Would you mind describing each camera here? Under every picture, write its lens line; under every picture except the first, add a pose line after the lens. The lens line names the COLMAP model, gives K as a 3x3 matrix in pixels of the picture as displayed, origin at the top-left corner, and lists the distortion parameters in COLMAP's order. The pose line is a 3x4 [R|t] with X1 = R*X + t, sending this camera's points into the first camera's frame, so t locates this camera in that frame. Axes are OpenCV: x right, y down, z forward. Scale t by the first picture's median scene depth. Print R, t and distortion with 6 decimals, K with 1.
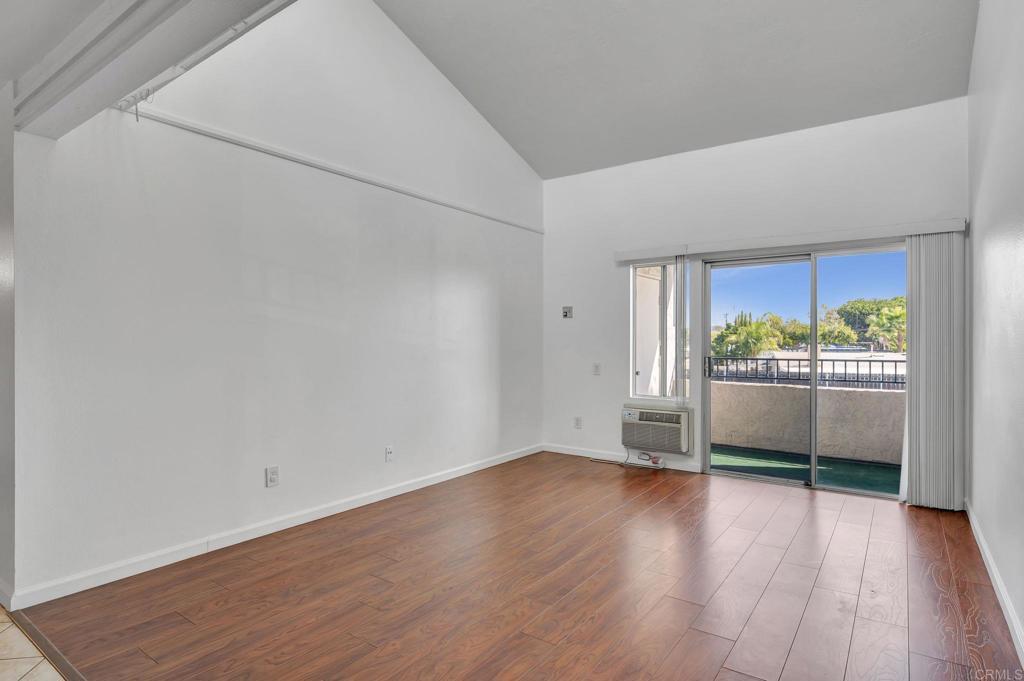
lens RADIAL K [[557.4, 0, 515.1], [0, 557.4, 342.6], [0, 0, 1]] dist [-0.002307, -0.000245]
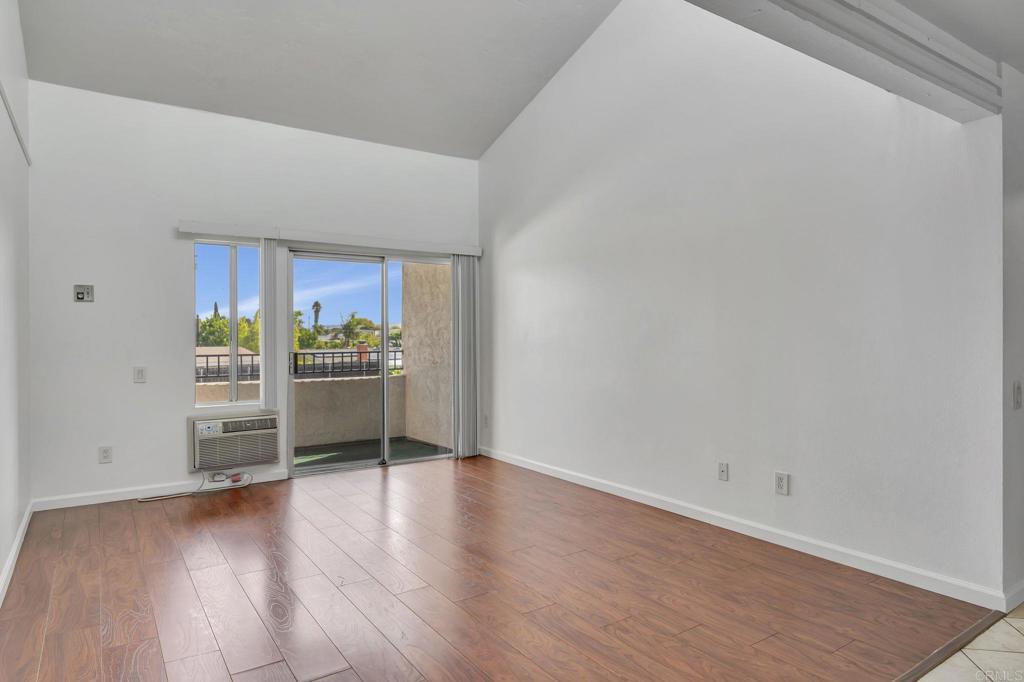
lens RADIAL K [[586.7, 0, 515.4], [0, 586.7, 336.5], [0, 0, 1]] dist [0.000677, -0.002948]
pose [[0.351664, -0.004985, 0.936113, -0.428053], [0.007595, 0.999968, 0.002472, -0.000358], [-0.936095, 0.006240, 0.351691, 0.299910]]
